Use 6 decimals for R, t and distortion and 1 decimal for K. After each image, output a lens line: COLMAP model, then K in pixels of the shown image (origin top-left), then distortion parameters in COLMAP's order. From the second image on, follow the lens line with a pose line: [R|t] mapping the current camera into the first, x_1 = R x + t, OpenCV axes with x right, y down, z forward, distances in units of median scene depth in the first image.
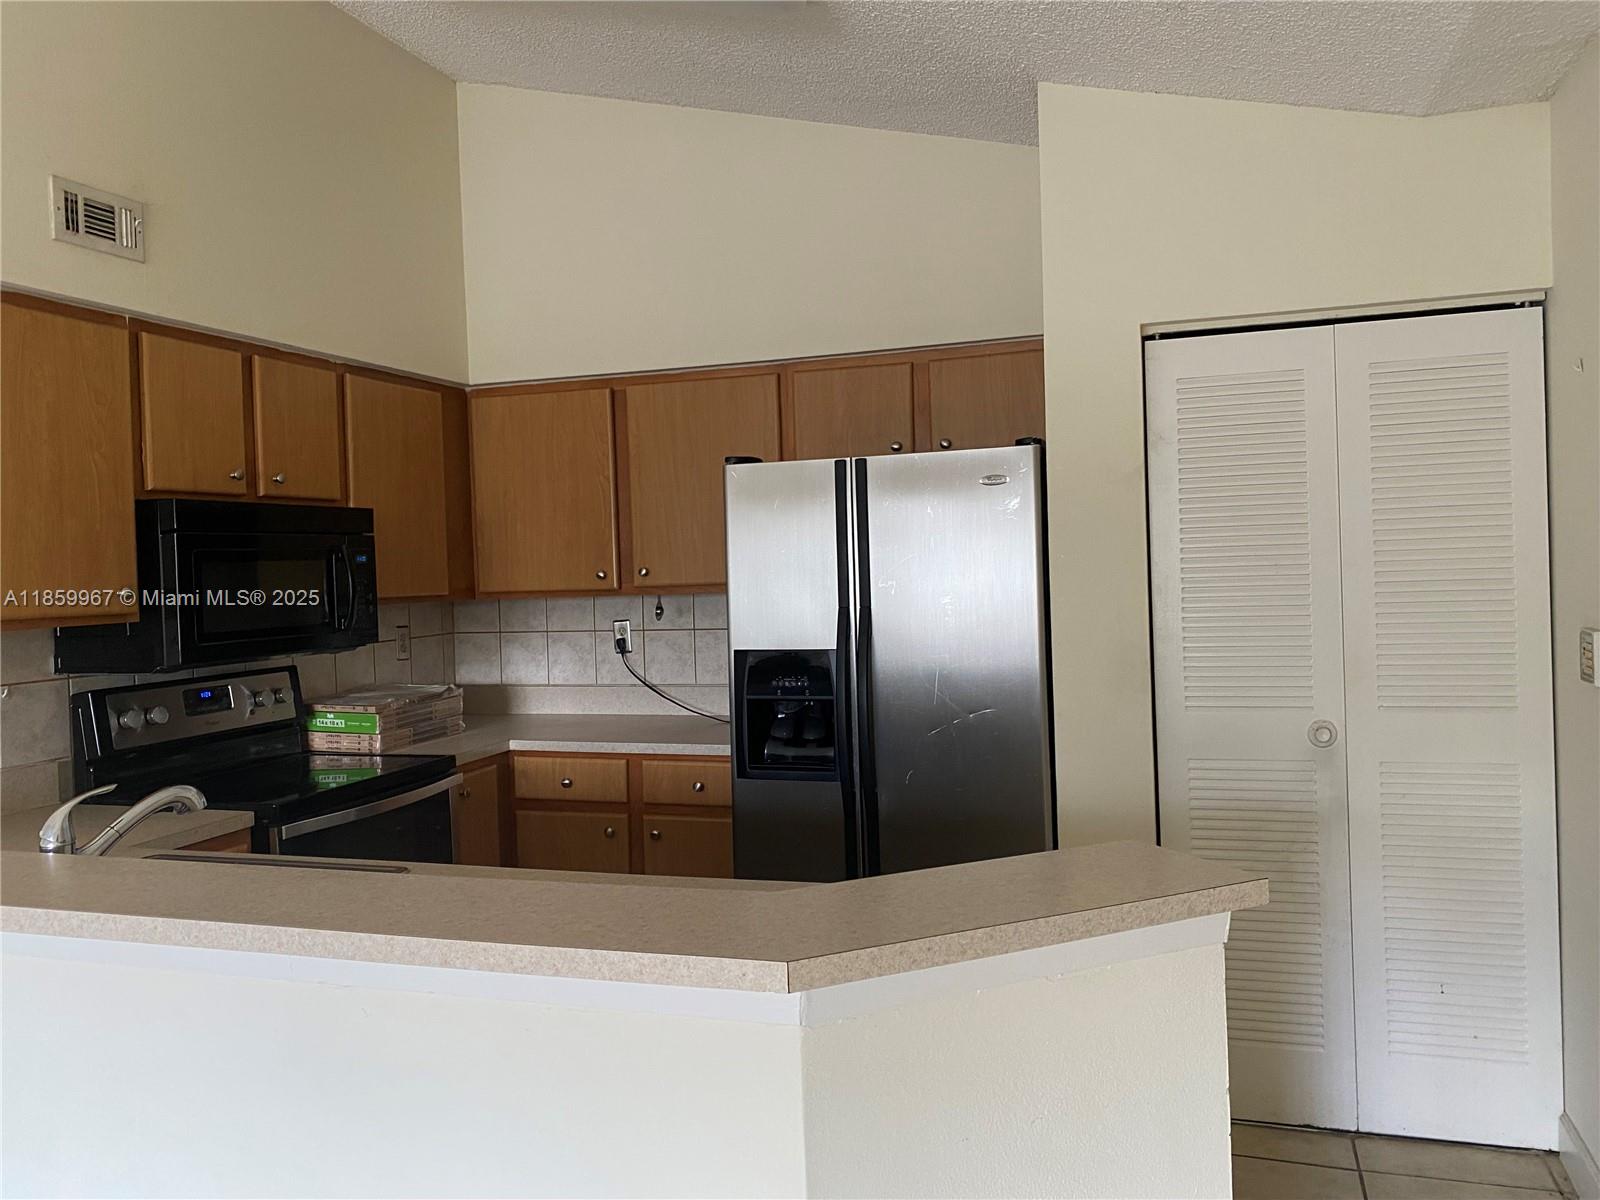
lens RADIAL K [[1261.5, 0, 800.9], [0, 1261.5, 570.1], [0, 0, 1]] dist [0.053509, 0.002968]
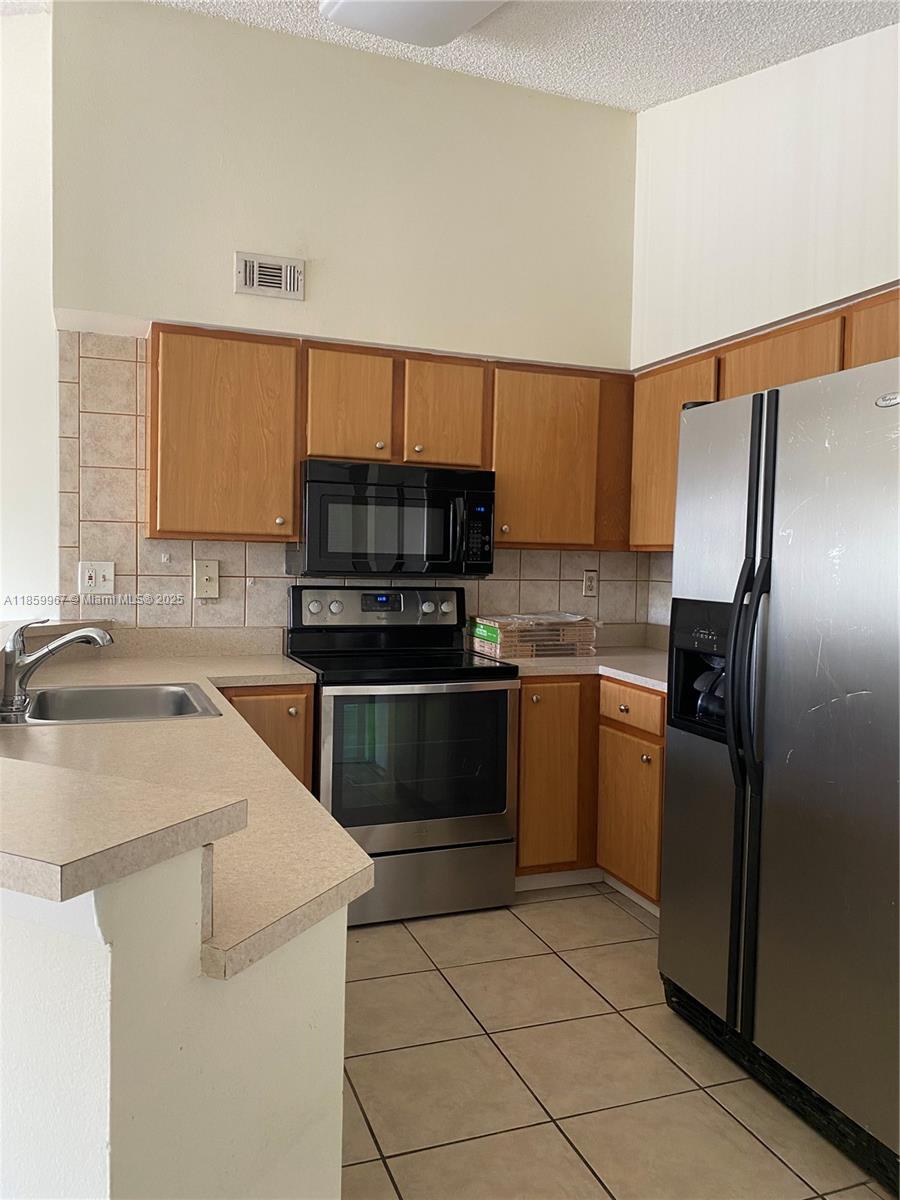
lens RADIAL K [[905.6, 0, 450.0], [0, 905.6, 600.0], [0, 0, 1]] dist [0.110753, -0.219205]
pose [[0.628484, 0.082862, -0.773396, 0.396640], [-0.048691, 0.996551, 0.067203, 0.024746], [0.776297, -0.004579, 0.630351, 0.404774]]
